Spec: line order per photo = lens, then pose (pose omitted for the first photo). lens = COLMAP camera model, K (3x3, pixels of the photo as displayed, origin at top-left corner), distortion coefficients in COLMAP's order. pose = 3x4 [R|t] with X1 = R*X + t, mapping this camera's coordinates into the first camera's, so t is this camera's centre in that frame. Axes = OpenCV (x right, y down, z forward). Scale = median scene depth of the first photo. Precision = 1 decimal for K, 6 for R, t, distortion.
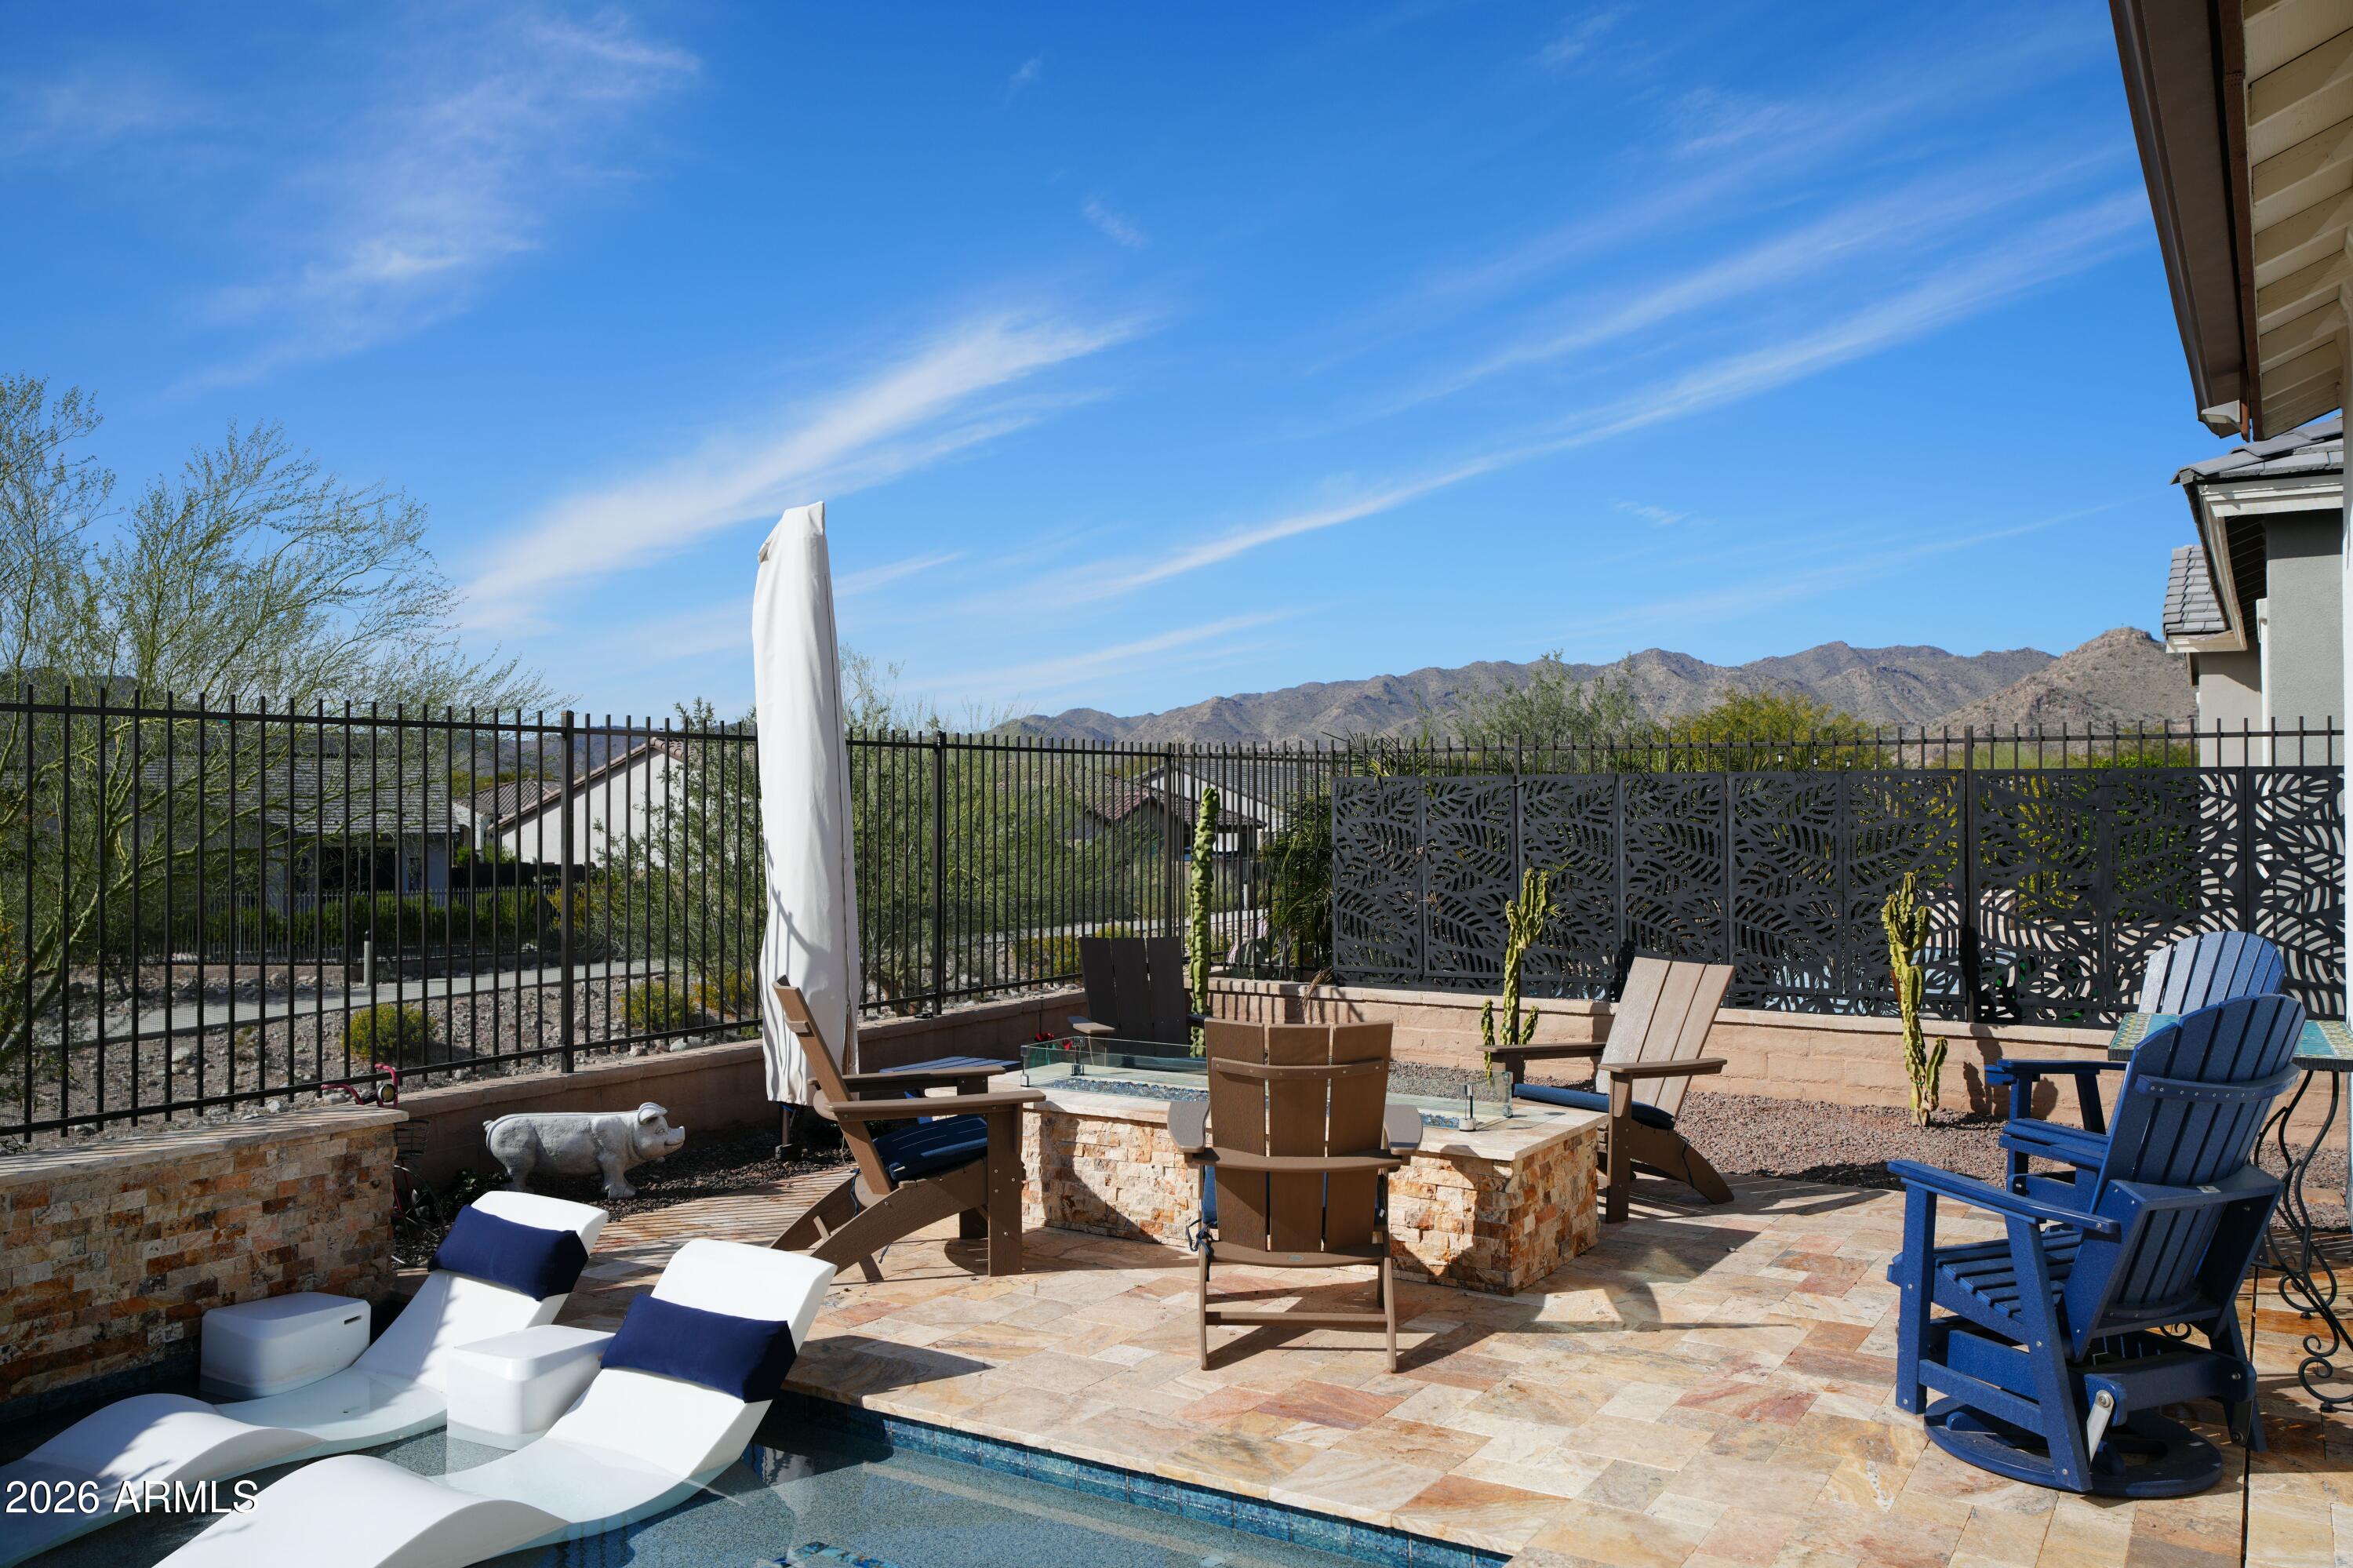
lens RADIAL K [[1774.0, 0, 1176.5], [0, 1774.0, 784.0], [0, 0, 1]] dist [0.038080, -0.000186]
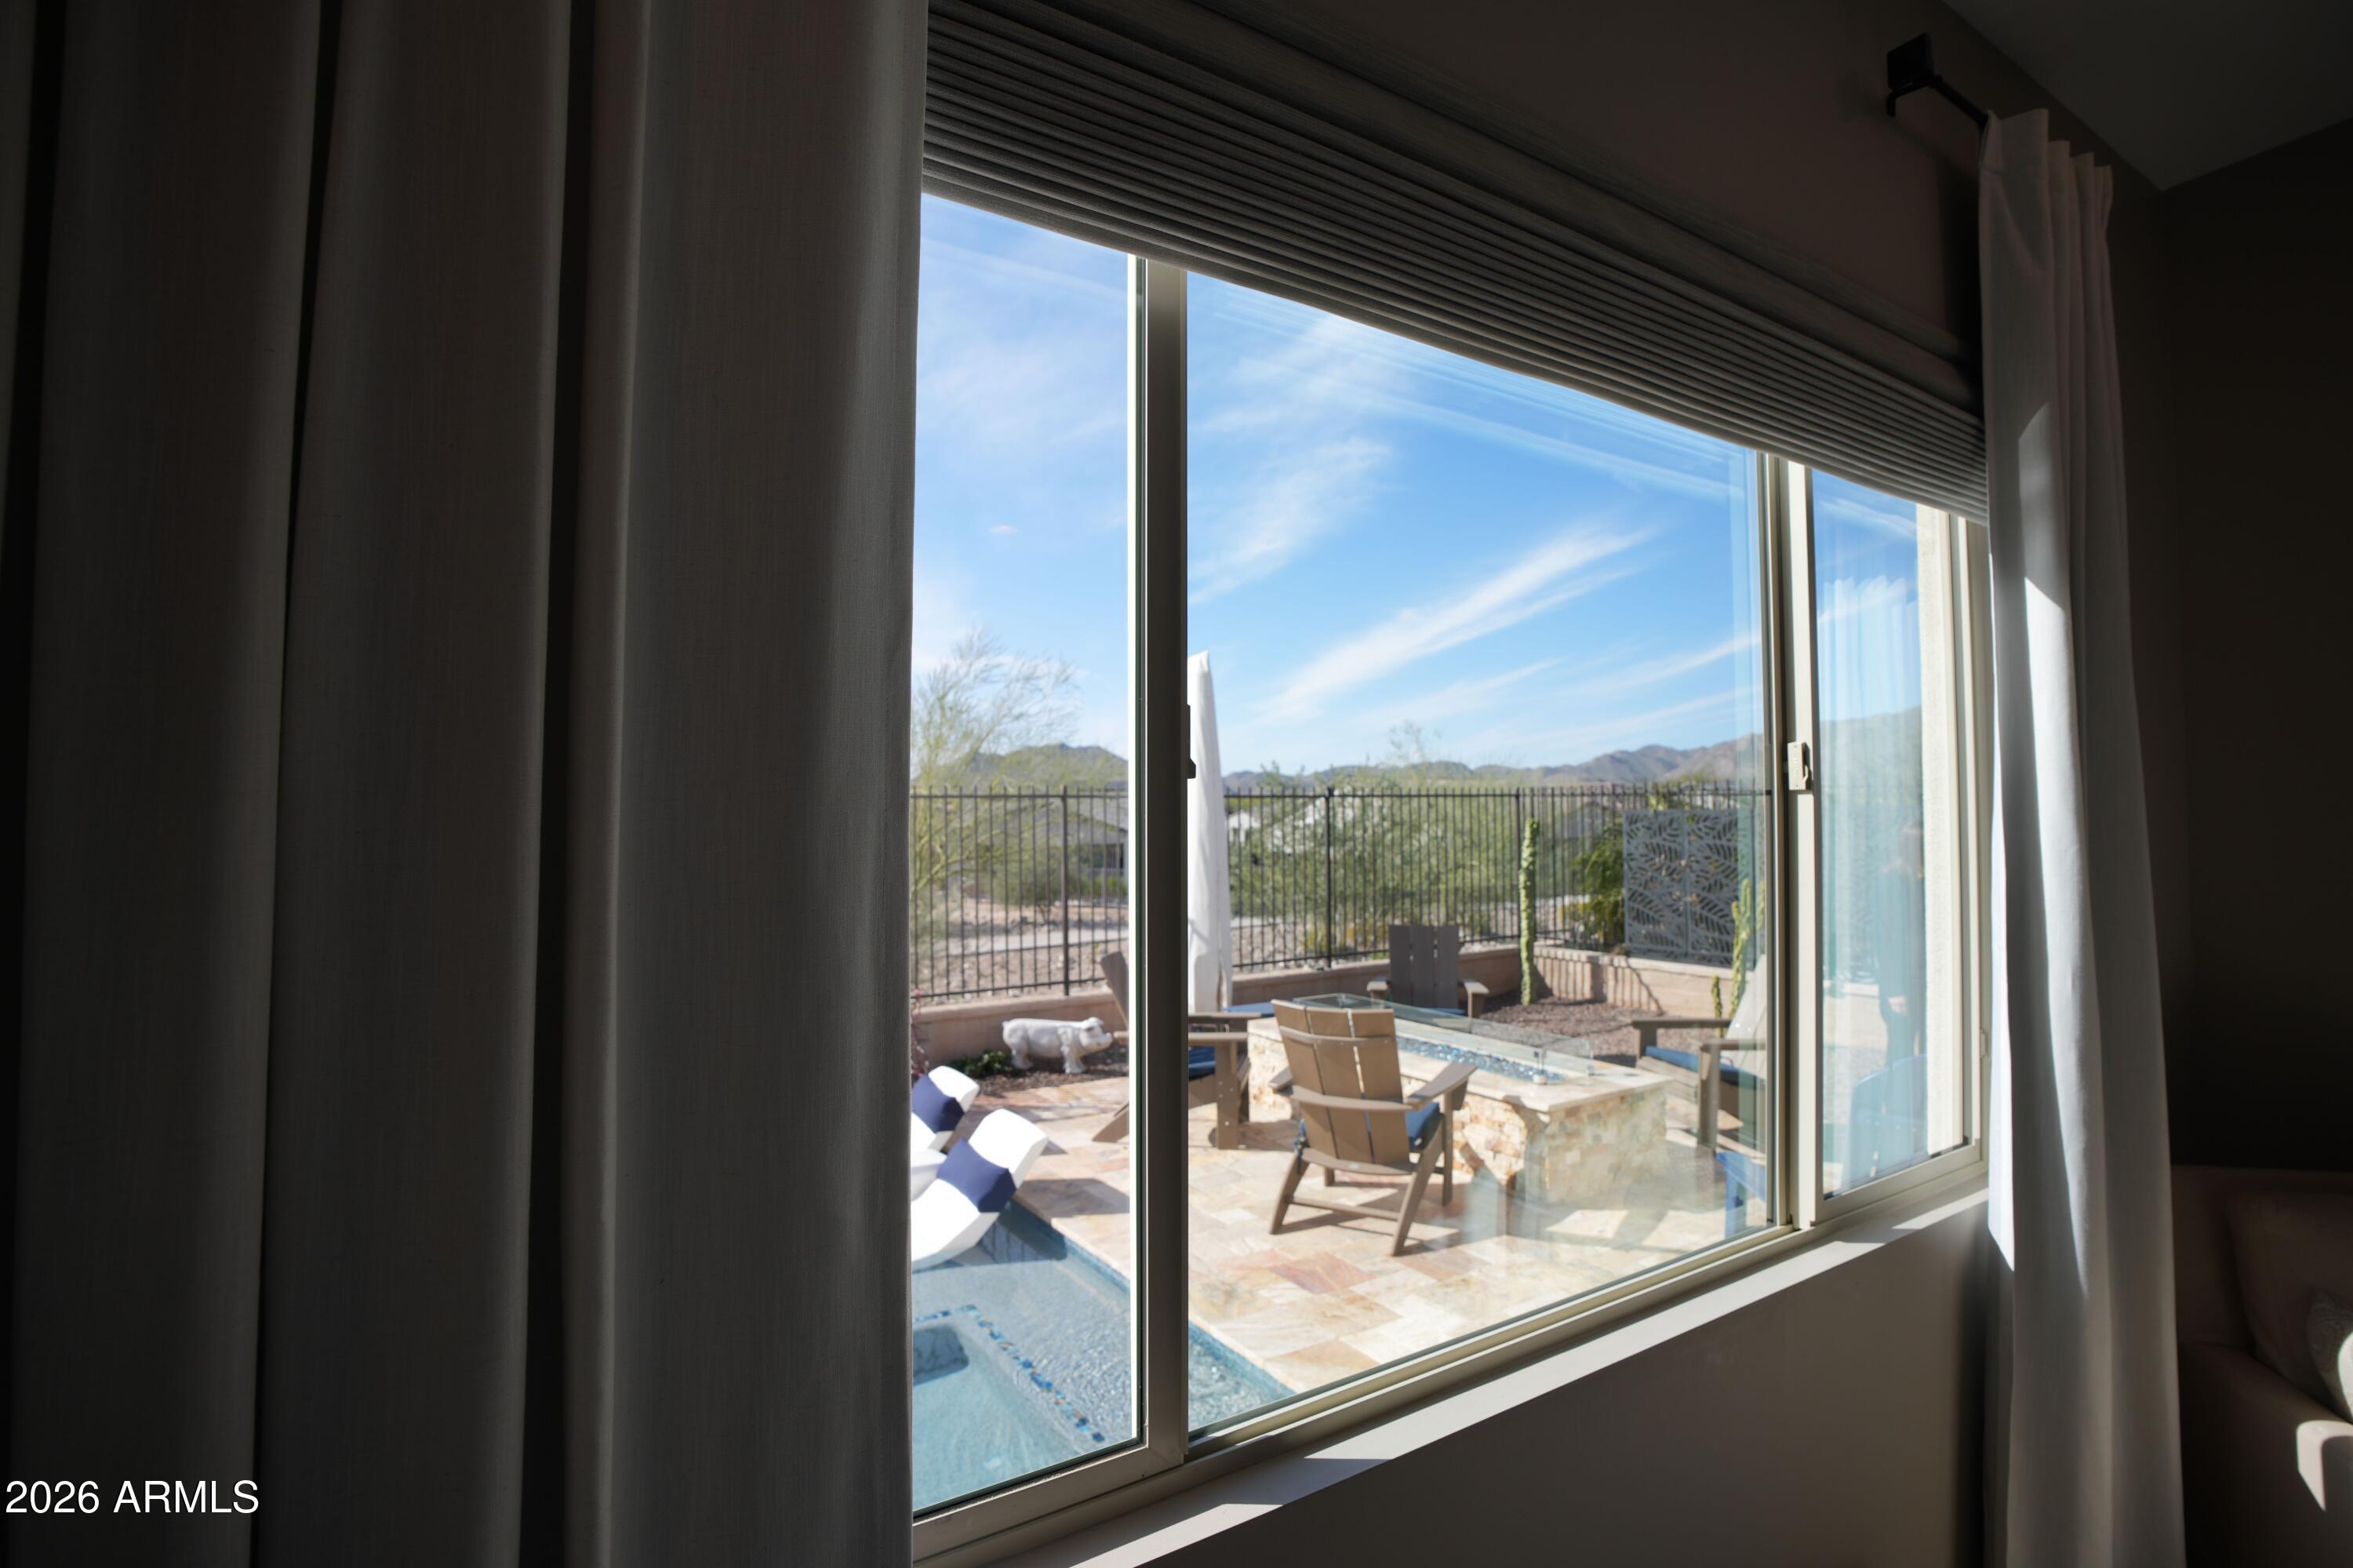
lens RADIAL K [[1102.5, 0, 1176.5], [0, 1102.5, 784.0], [0, 0, 1]] dist [-0.062534, 0.024560]
pose [[0.897985, -0.023222, -0.439414, 0.263704], [0.016678, 0.999685, -0.018746, -0.025032], [0.439711, 0.009505, 0.898089, 0.101841]]
